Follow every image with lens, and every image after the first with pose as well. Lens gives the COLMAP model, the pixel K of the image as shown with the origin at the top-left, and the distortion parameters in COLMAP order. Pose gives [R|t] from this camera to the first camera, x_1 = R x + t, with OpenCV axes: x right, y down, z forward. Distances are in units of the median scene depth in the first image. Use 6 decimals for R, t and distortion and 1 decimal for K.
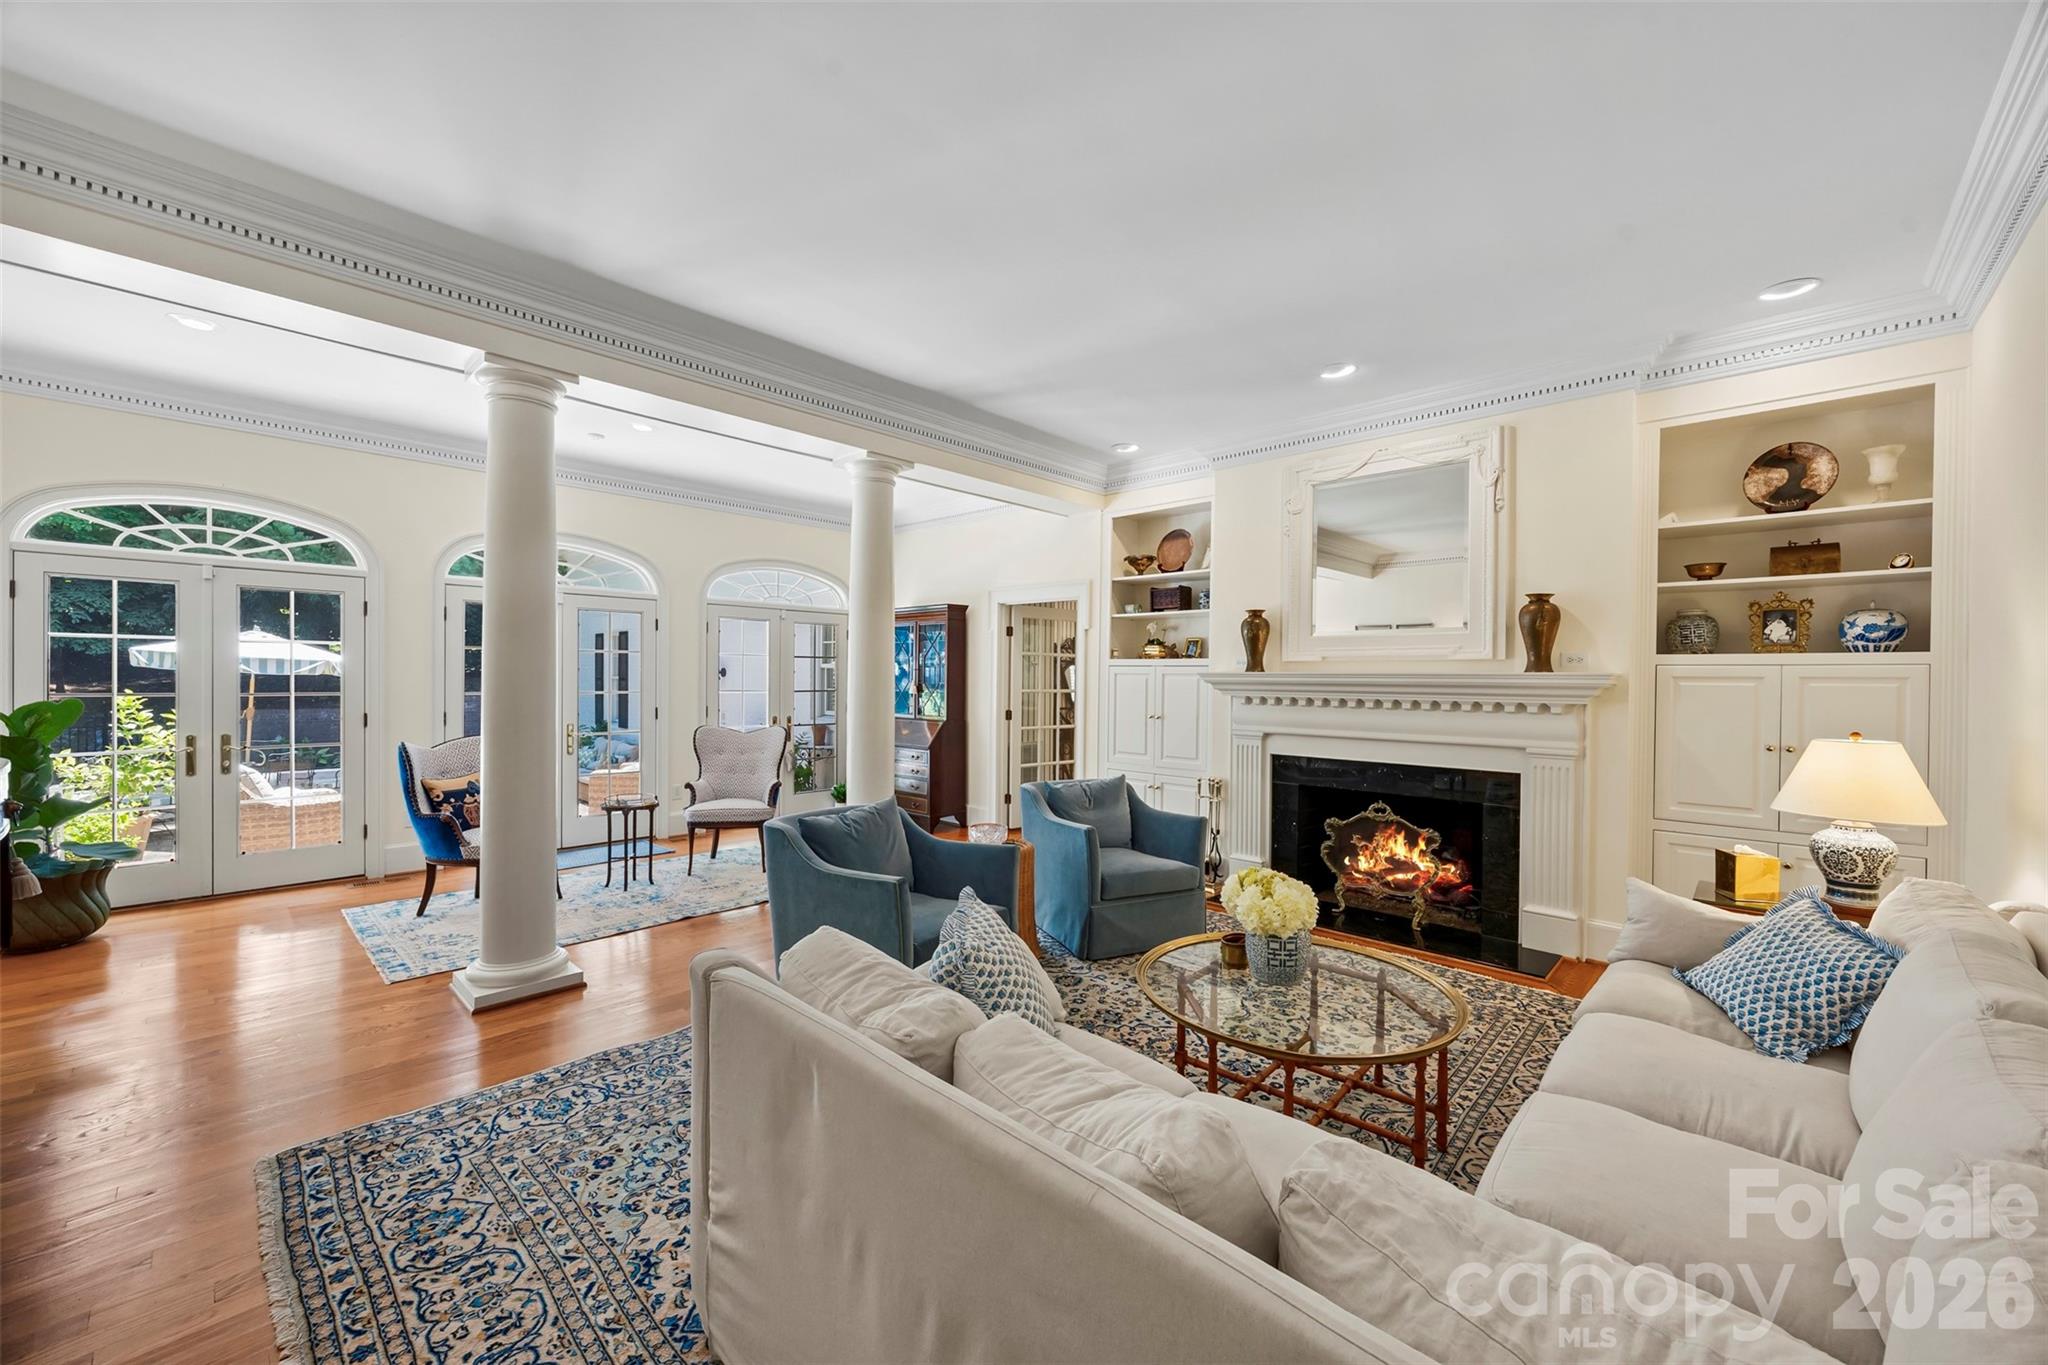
lens RADIAL K [[795.6, 0, 1031.4], [0, 795.6, 679.6], [0, 0, 1]] dist [0.003394, -0.000716]
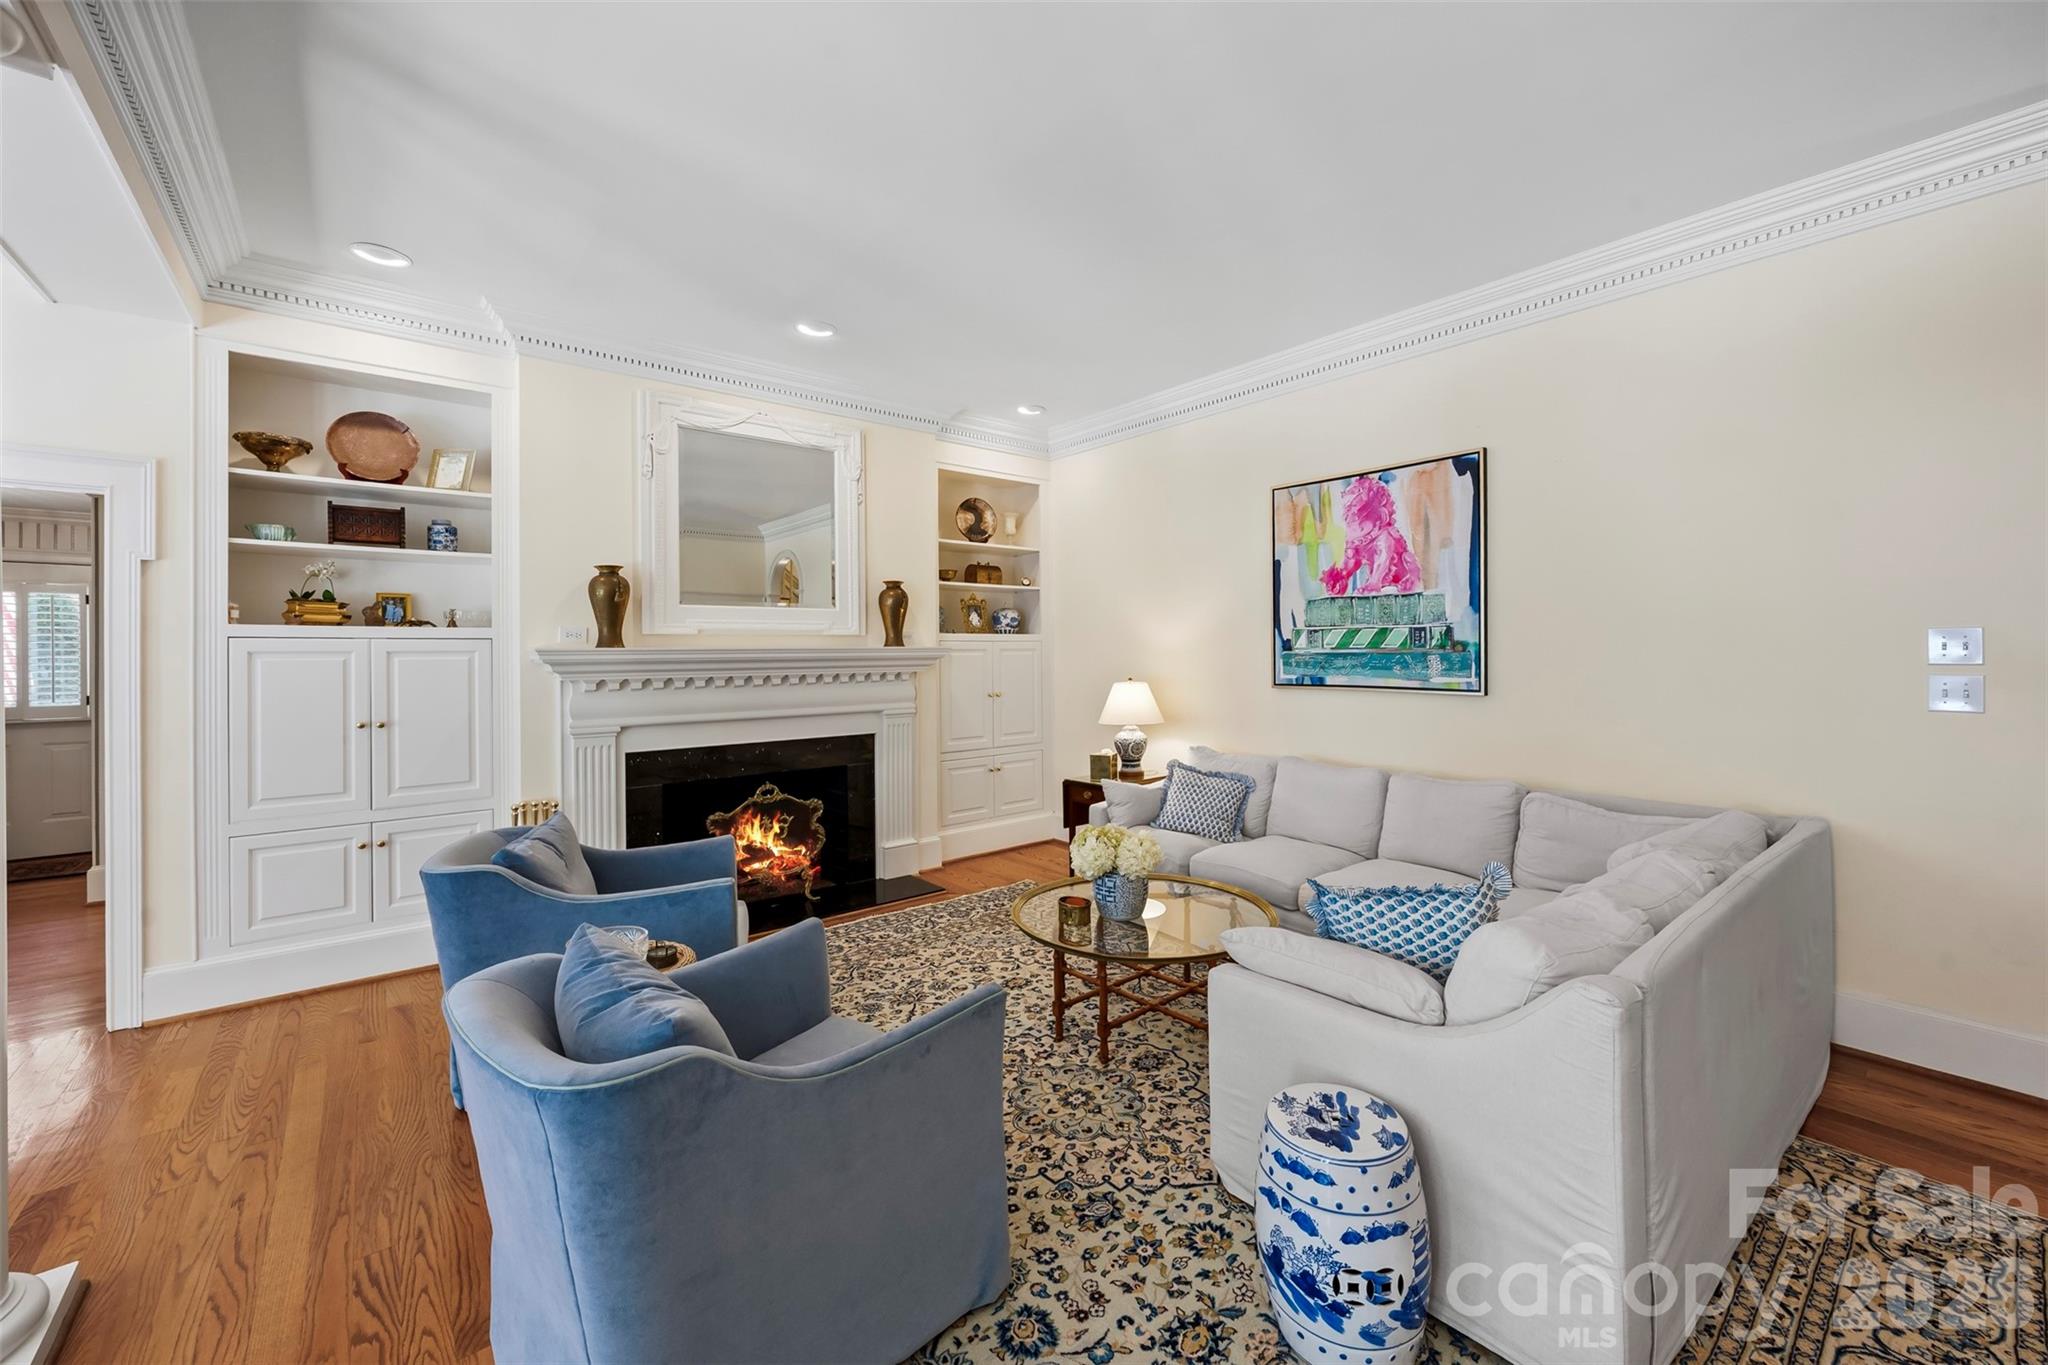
lens RADIAL K [[795.6, 0, 1077.0], [0, 795.6, 648.8], [0, 0, 1]] dist [0.003394, -0.000716]
pose [[0.112686, -0.005251, 0.993617, -0.510448], [0.013347, 0.999904, 0.003771, -0.006230], [-0.993541, 0.012837, 0.112745, 0.572401]]
